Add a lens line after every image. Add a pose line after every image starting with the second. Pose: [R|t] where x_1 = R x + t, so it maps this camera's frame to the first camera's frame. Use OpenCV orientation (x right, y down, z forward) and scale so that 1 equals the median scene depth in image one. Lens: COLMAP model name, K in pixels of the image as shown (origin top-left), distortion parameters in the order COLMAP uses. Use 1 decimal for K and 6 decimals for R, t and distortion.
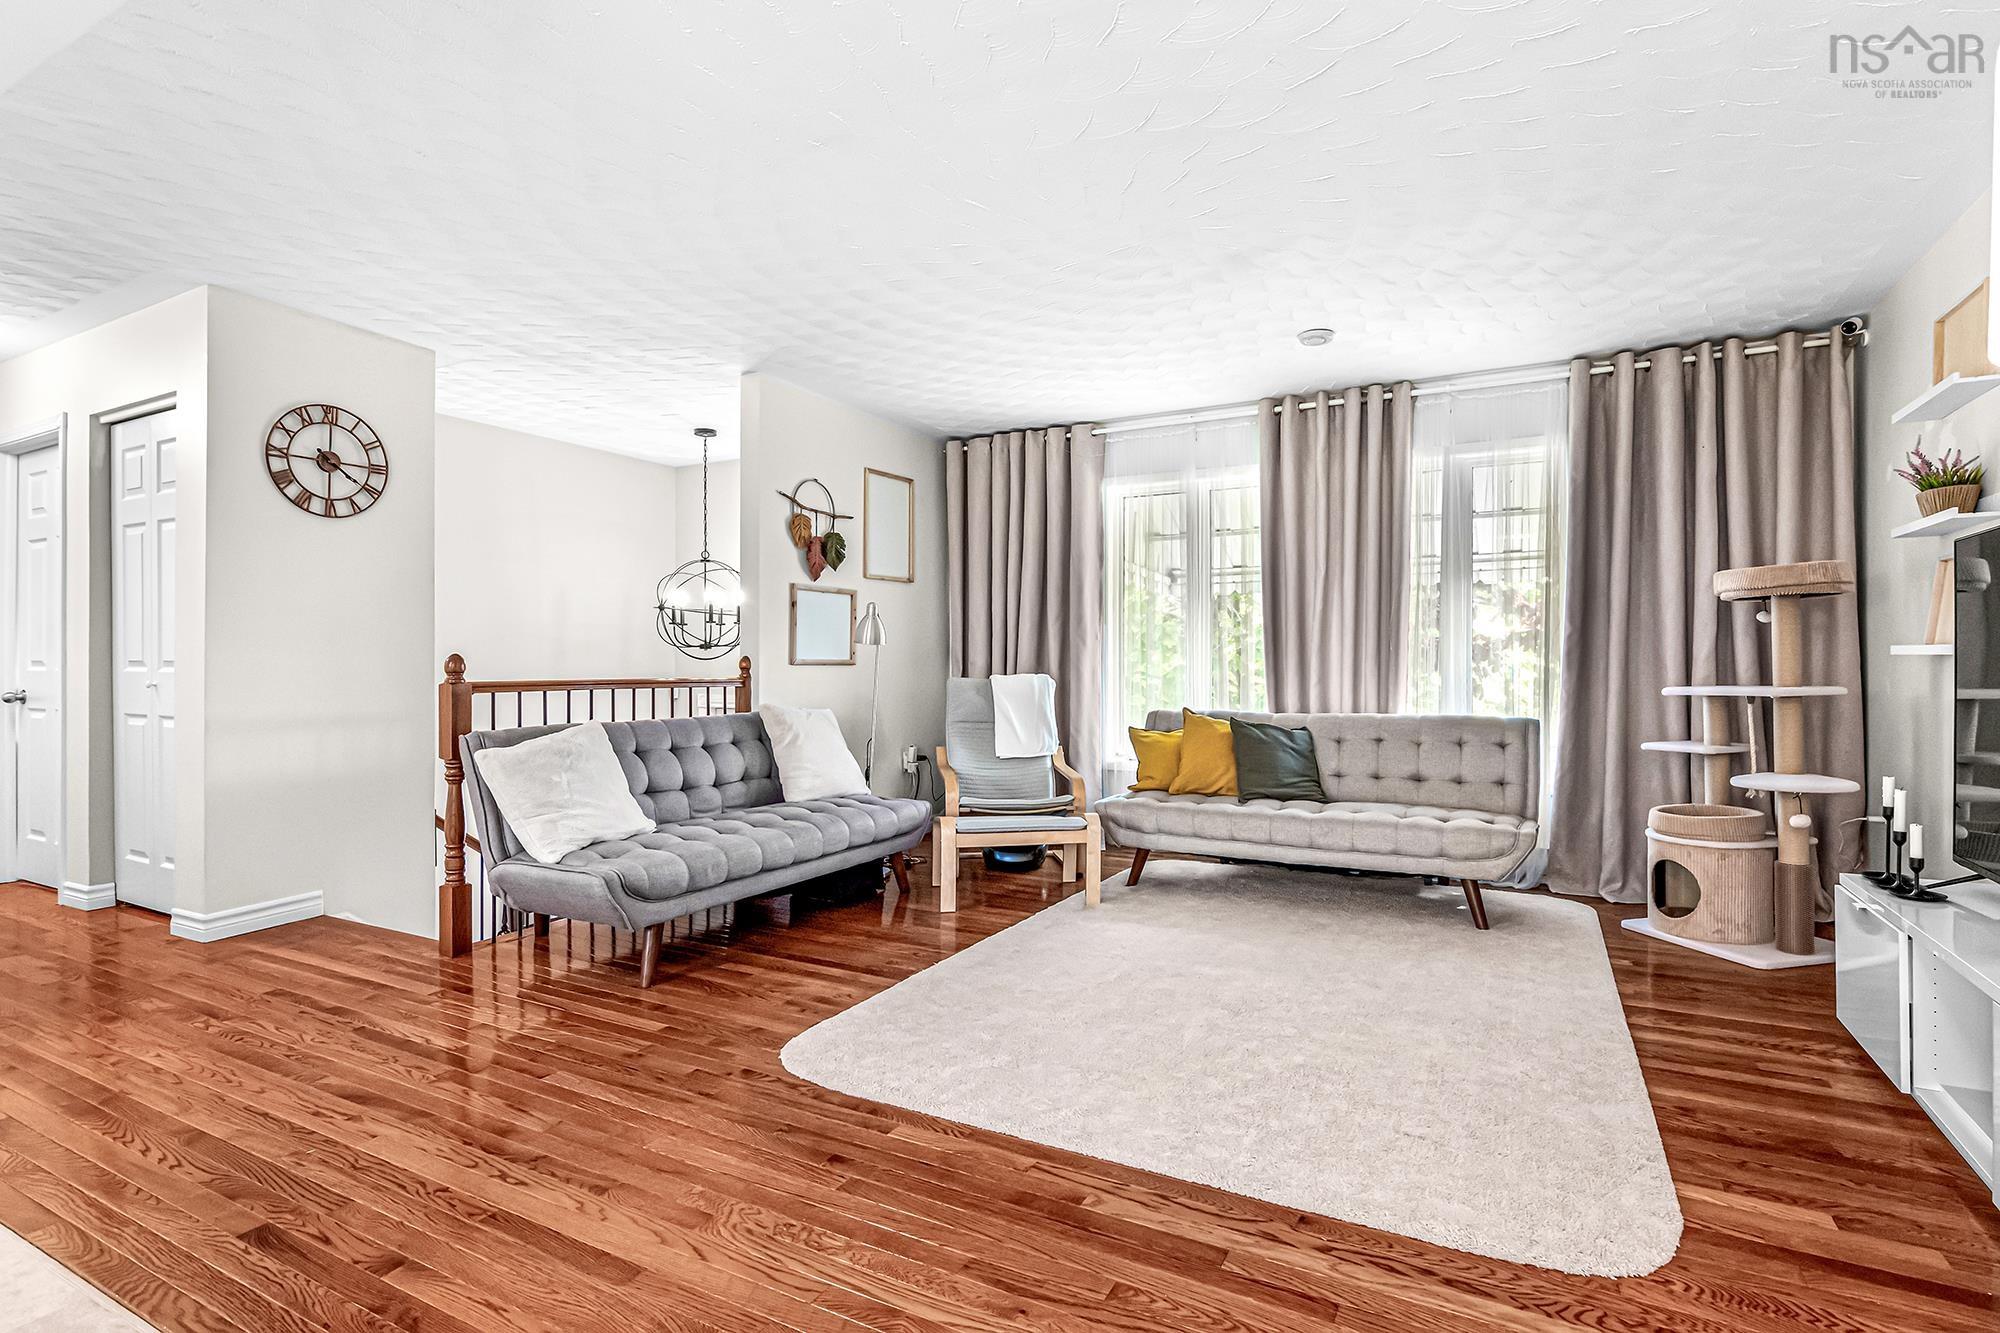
lens RADIAL K [[974.8, 0, 1000.0], [0, 974.8, 666.5], [0, 0, 1]] dist [-0.009955, -0.000271]
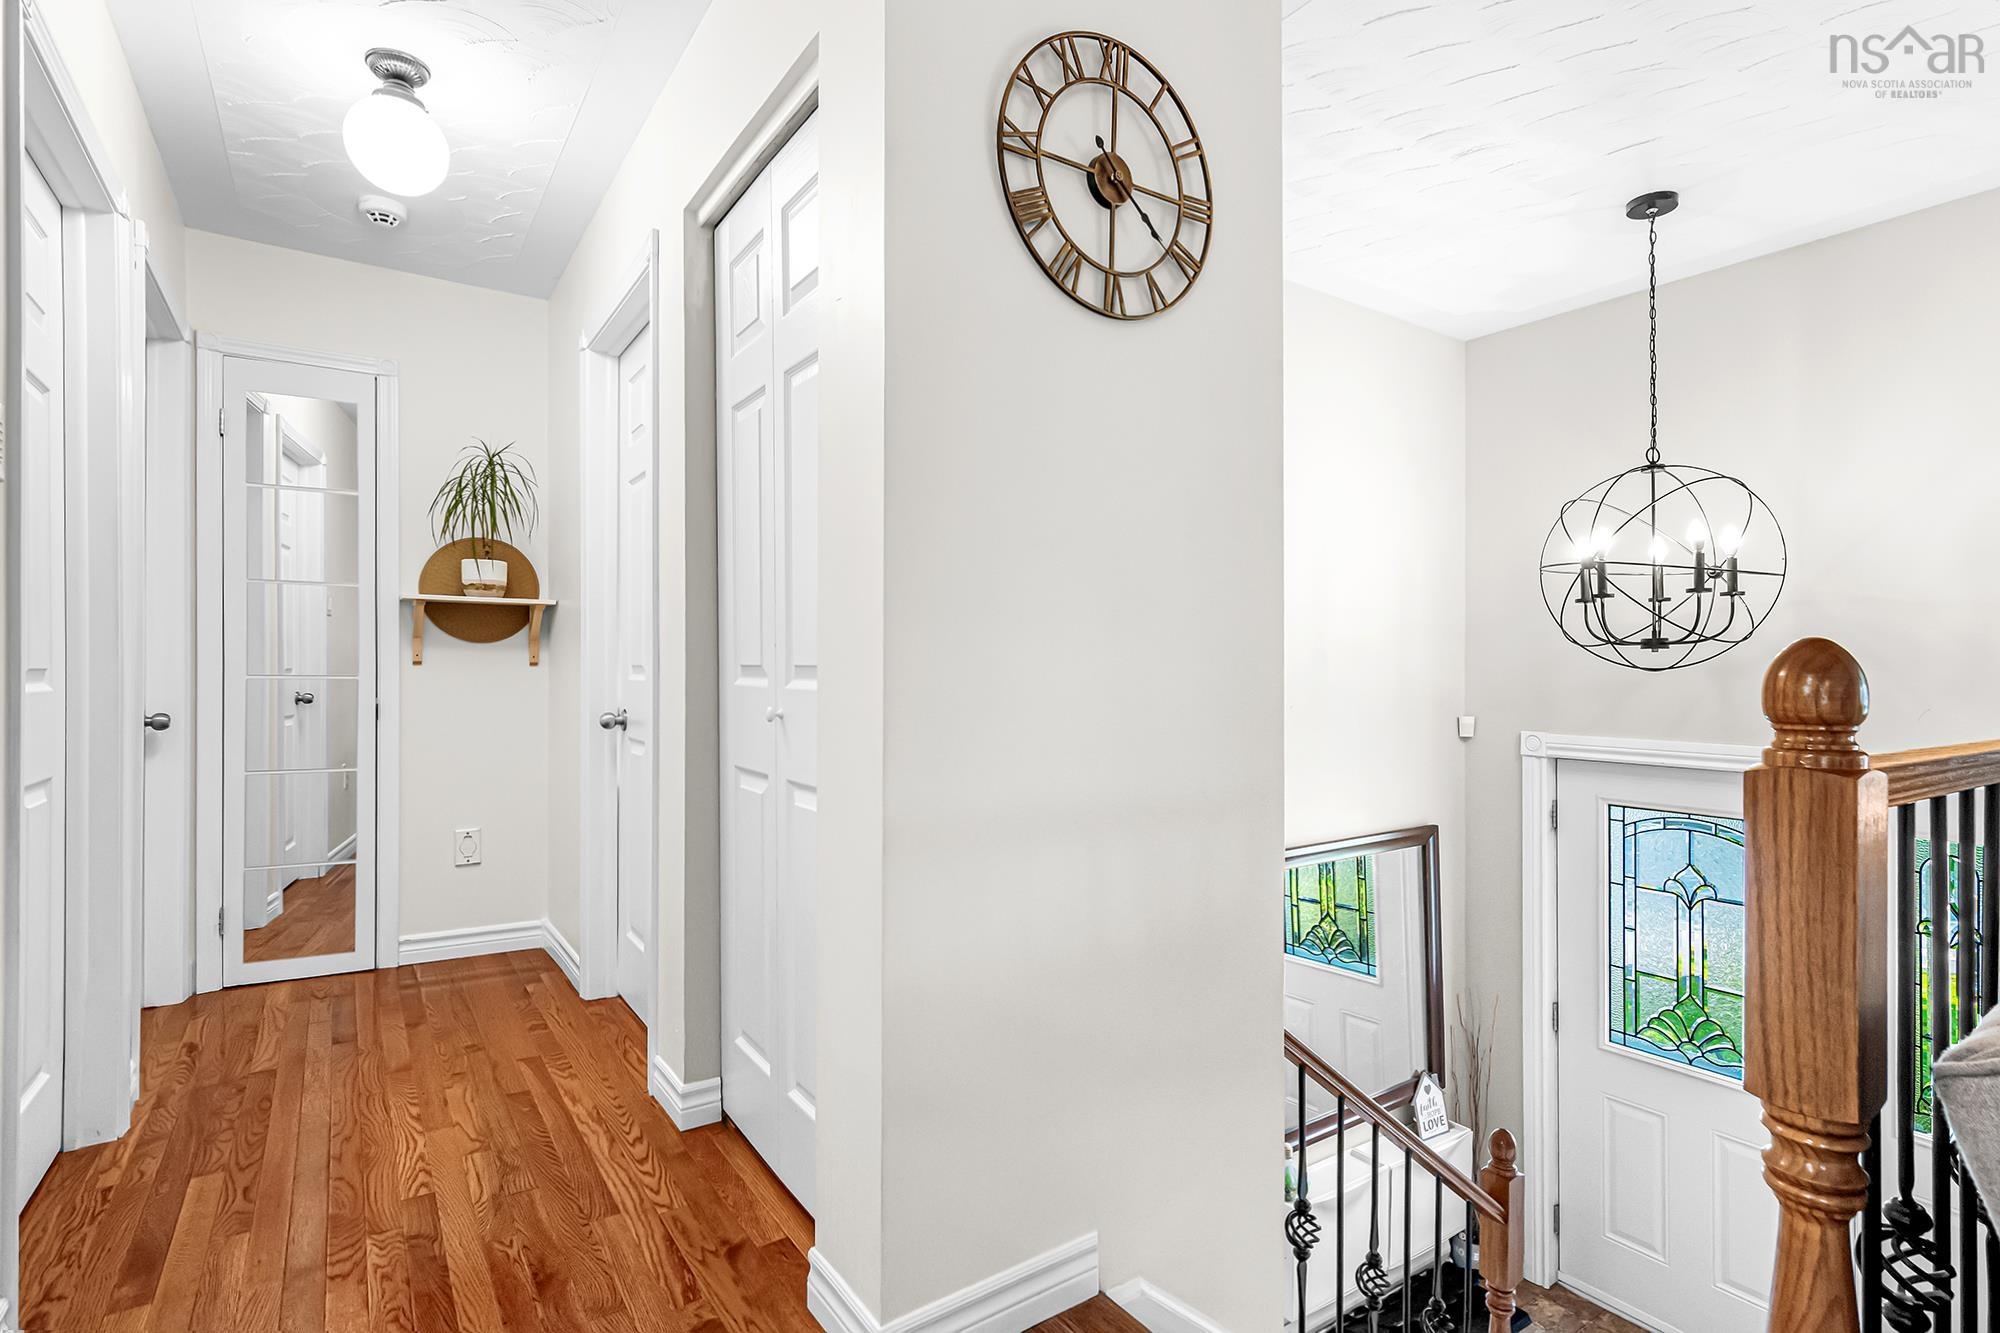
lens RADIAL K [[1000.0, 0, 1002.2], [0, 1000.0, 661.2], [0, 0, 1]] dist [0.002174, 0.001701]
pose [[0.877240, -0.003581, -0.480039, -0.529071], [0.001559, 0.999988, -0.004610, -0.006107], [0.480050, 0.003296, 0.877235, 0.606553]]
